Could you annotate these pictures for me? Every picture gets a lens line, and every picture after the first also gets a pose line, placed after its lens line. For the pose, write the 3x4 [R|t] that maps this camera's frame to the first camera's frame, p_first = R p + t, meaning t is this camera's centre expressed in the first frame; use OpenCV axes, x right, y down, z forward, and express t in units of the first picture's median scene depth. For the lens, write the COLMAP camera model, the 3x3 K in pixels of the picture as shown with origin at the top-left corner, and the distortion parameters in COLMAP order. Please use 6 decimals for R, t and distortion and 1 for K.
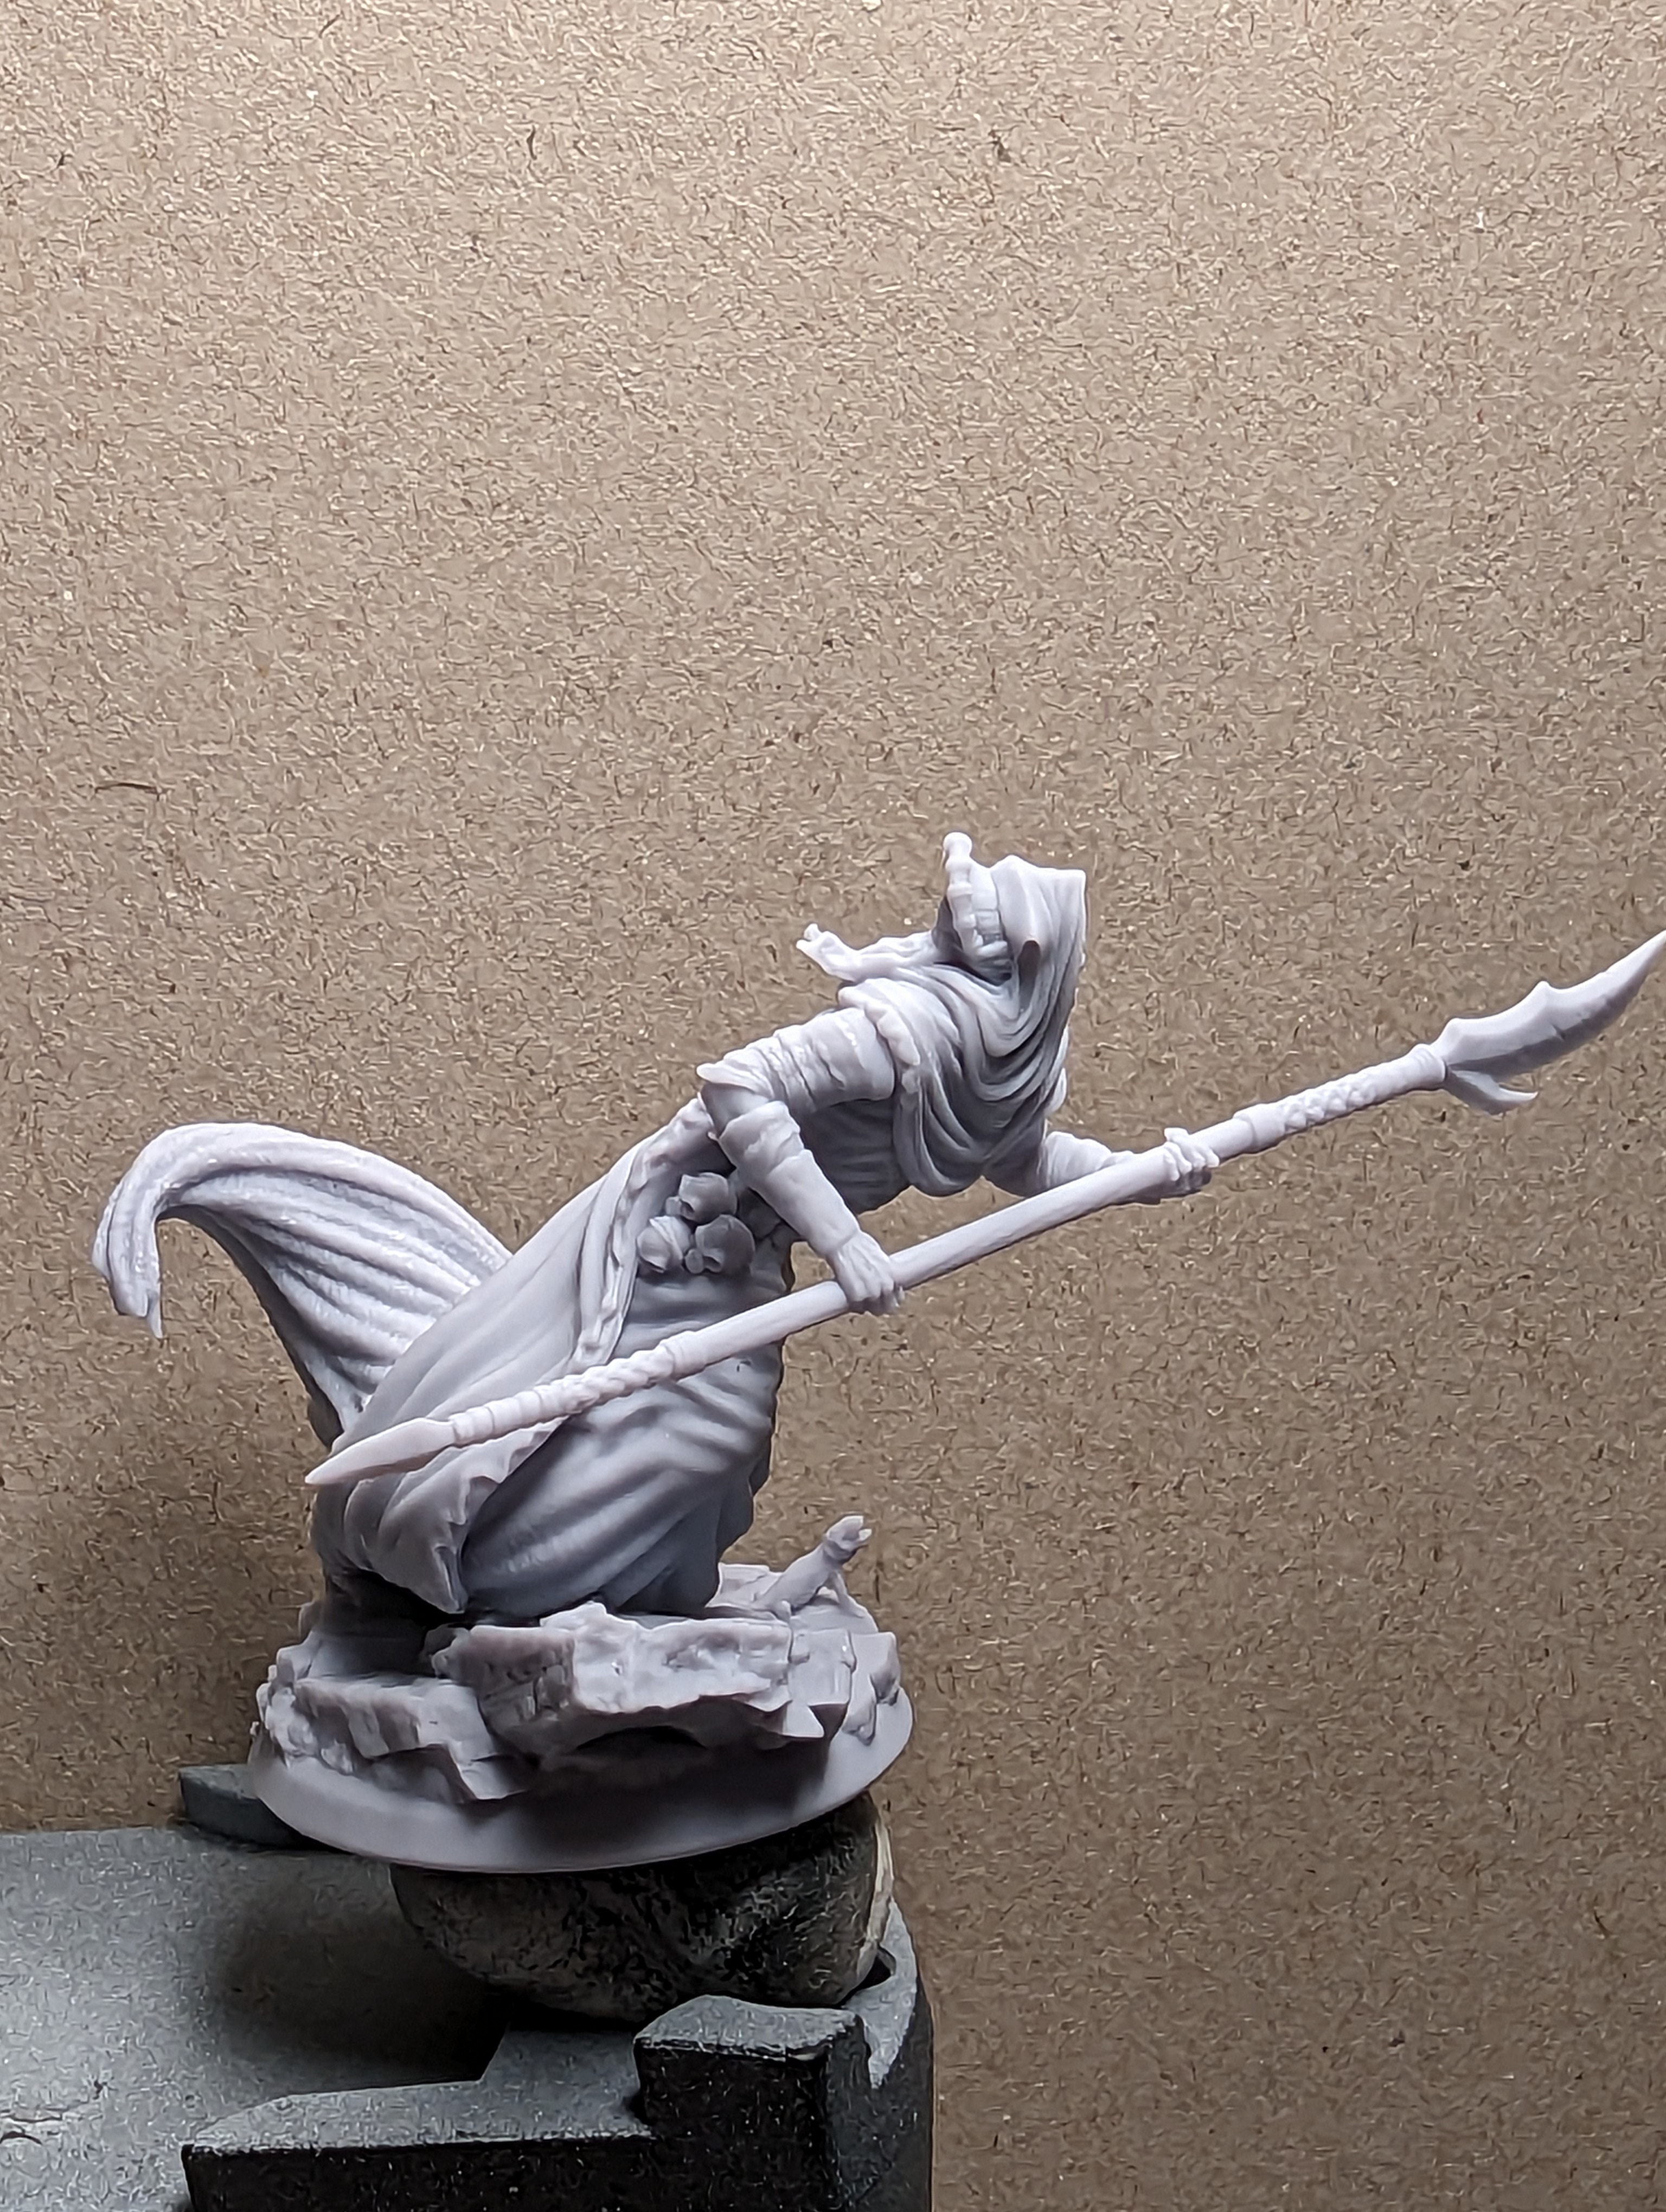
lens RADIAL K [[768.3, 0, 815.4], [0, 768.3, 1108.8], [0, 0, 1]] dist [0.002551, 0.000027]
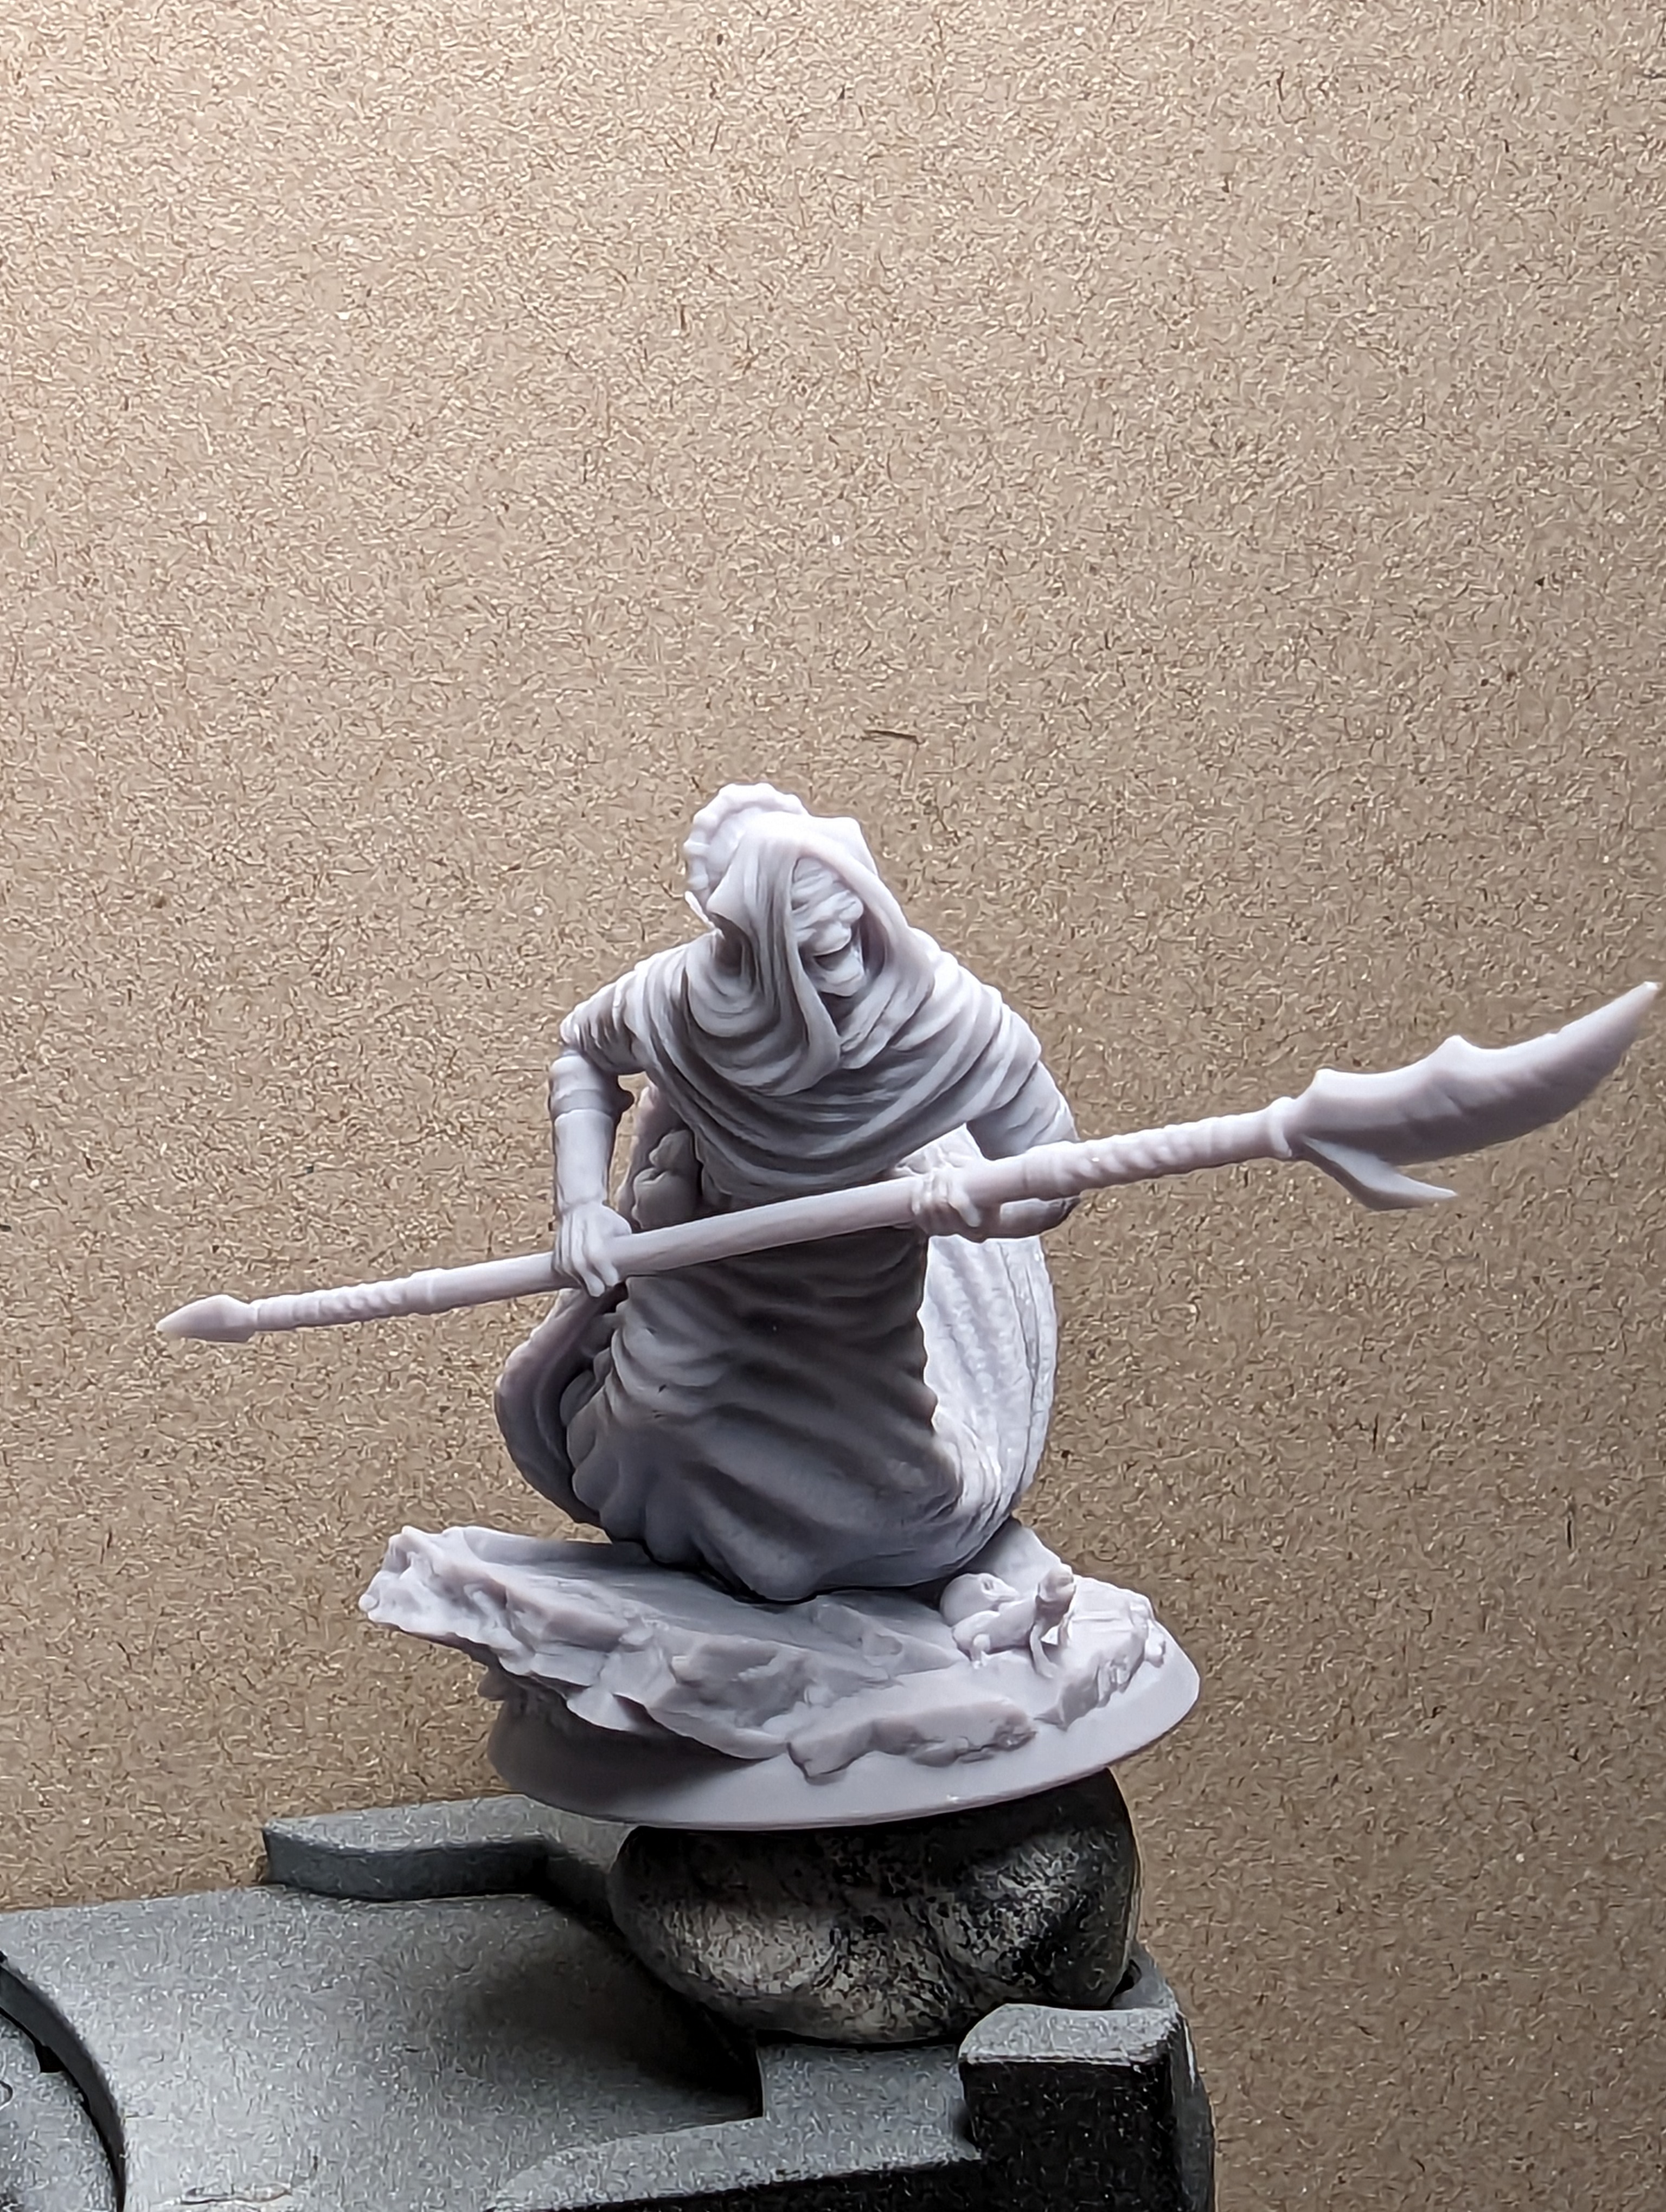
lens RADIAL K [[768.3, 0, 837.6], [0, 768.3, 1107.1], [0, 0, 1]] dist [0.002551, 0.000027]
pose [[0.998432, -0.039000, 0.040162, -0.988598], [0.039486, 0.999155, -0.011386, 0.054478], [-0.039684, 0.012954, 0.999128, 0.042287]]
